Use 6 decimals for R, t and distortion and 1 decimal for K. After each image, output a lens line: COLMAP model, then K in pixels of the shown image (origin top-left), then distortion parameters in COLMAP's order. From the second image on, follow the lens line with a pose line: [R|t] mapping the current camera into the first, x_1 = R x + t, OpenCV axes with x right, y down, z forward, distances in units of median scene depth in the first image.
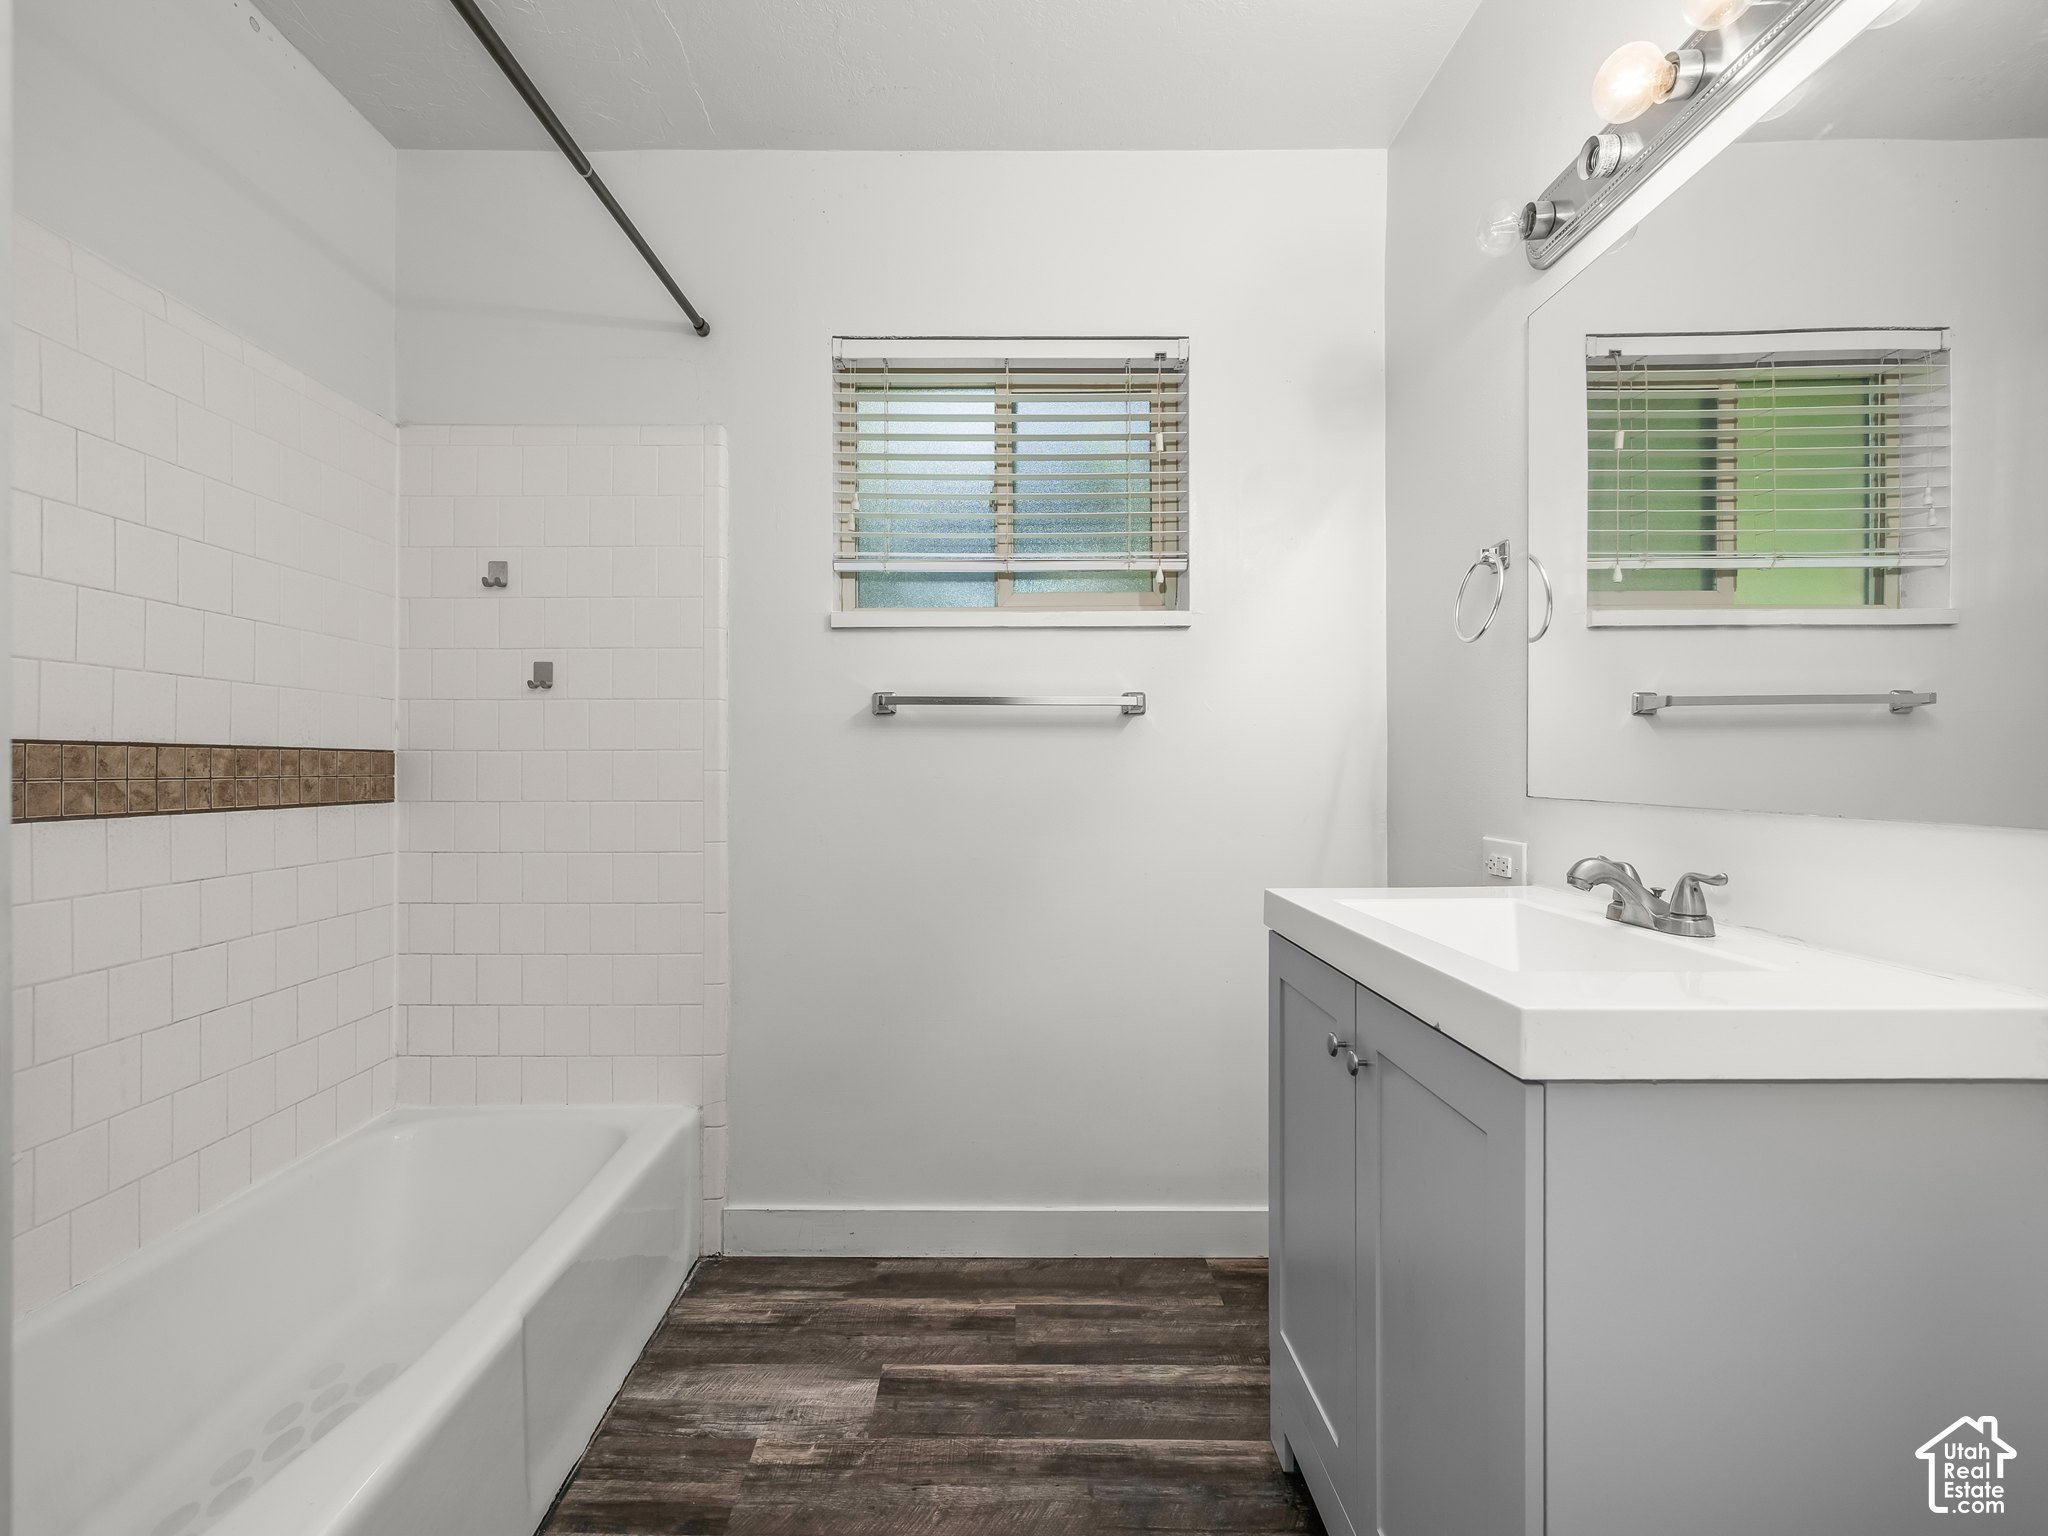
lens RADIAL K [[861.2, 0, 1014.5], [0, 861.2, 771.4], [0, 0, 1]] dist [-0.001440, 0.000161]
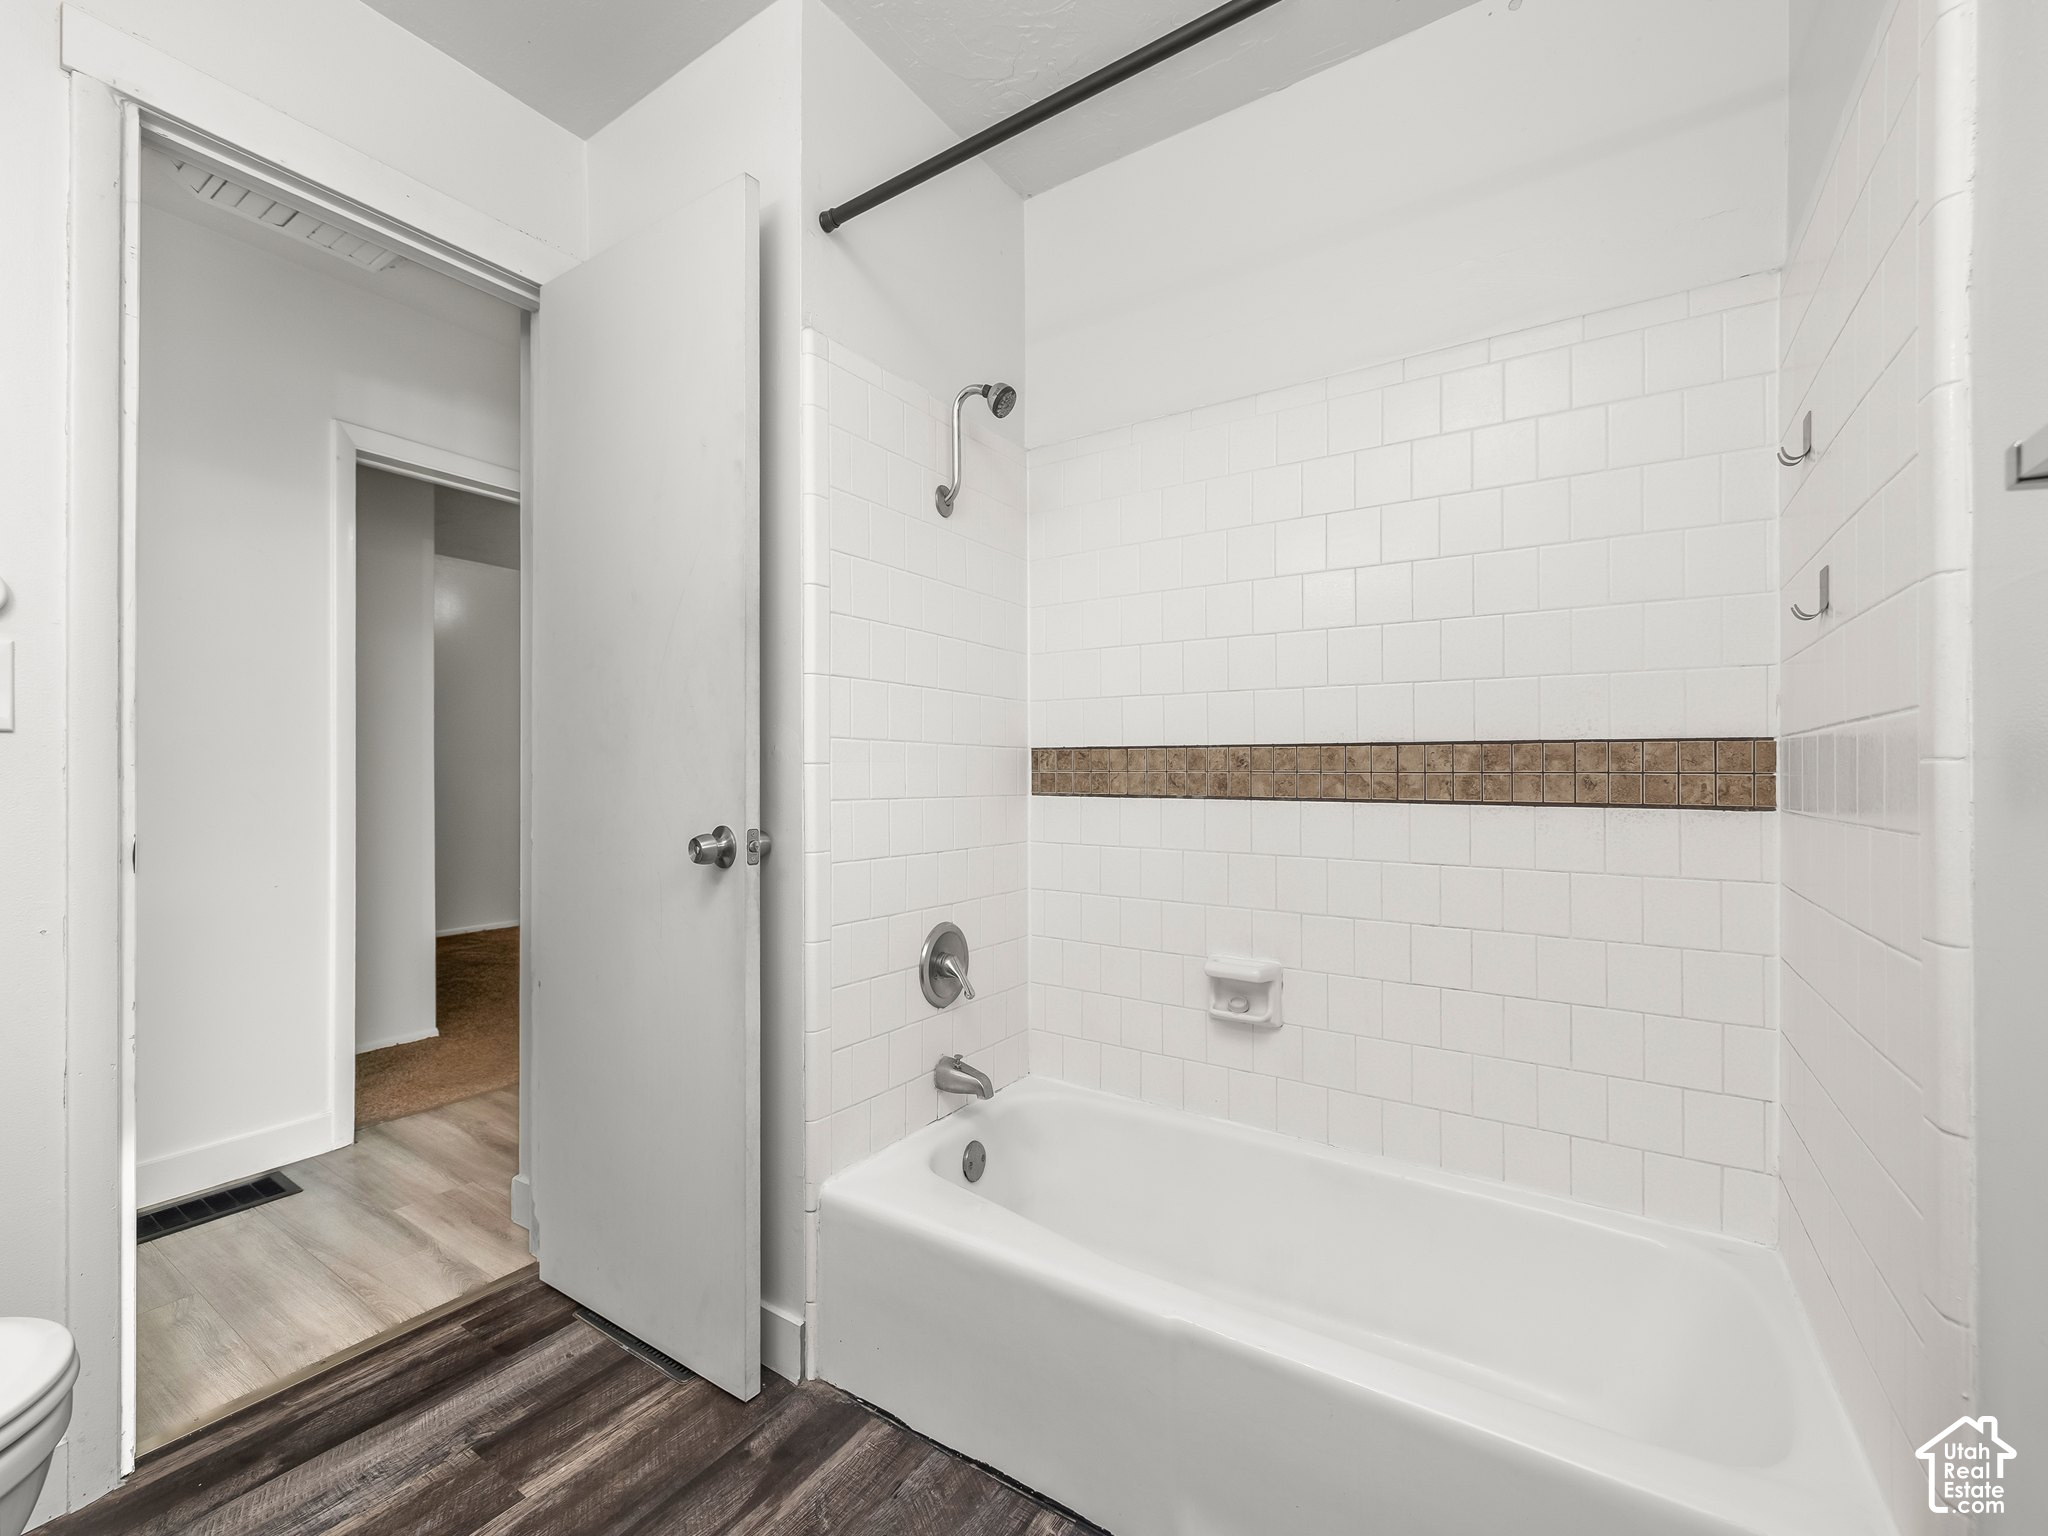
lens RADIAL K [[861.2, 0, 1025.6], [0, 861.2, 757.9], [0, 0, 1]] dist [-0.001440, 0.000161]
pose [[-0.555921, 0.002749, -0.831230, 0.261302], [0.002683, 0.999995, 0.001513, -0.013524], [0.831231, -0.001389, -0.555926, 1.165418]]
